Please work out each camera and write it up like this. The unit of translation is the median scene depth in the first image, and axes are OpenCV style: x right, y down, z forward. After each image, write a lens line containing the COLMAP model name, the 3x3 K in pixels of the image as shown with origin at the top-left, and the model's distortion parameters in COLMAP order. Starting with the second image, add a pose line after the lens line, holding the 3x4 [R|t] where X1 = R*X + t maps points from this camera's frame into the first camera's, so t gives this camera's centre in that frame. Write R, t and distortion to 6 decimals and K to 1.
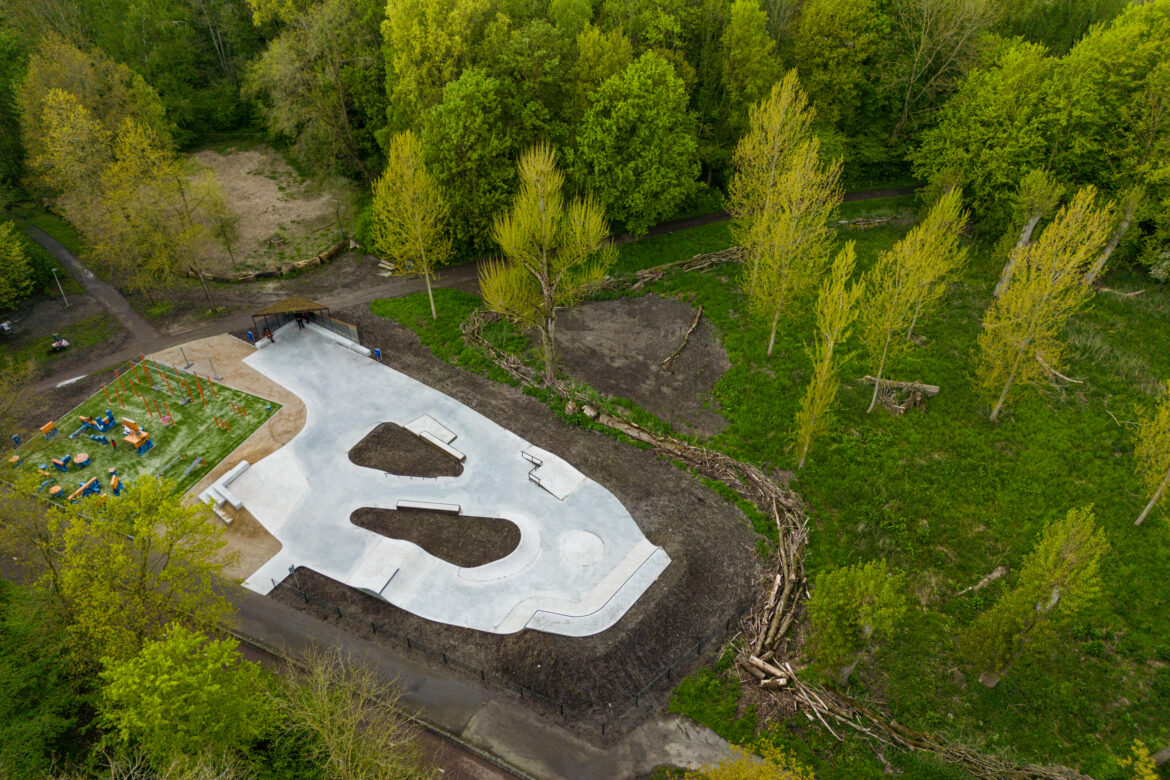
lens RADIAL K [[847.2, 0, 585.0], [0, 847.2, 390.0], [0, 0, 1]] dist [0.105852, -0.134964]
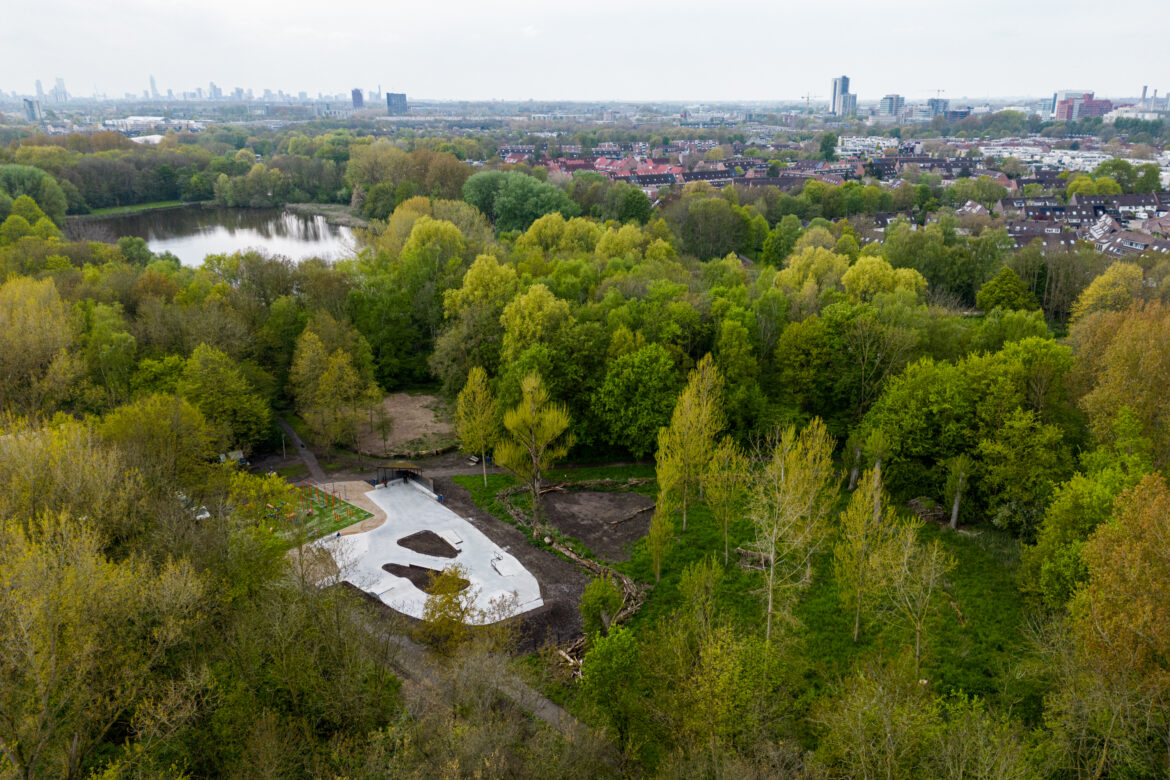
lens RADIAL K [[922.2, 0, 607.1], [0, 922.2, 391.3], [0, 0, 1]] dist [0.097055, -0.112118]
pose [[0.959365, 0.085738, -0.268825, 0.518548], [-0.177882, 0.923327, -0.340331, 0.316748], [0.219034, 0.374320, 0.901060, -0.579425]]
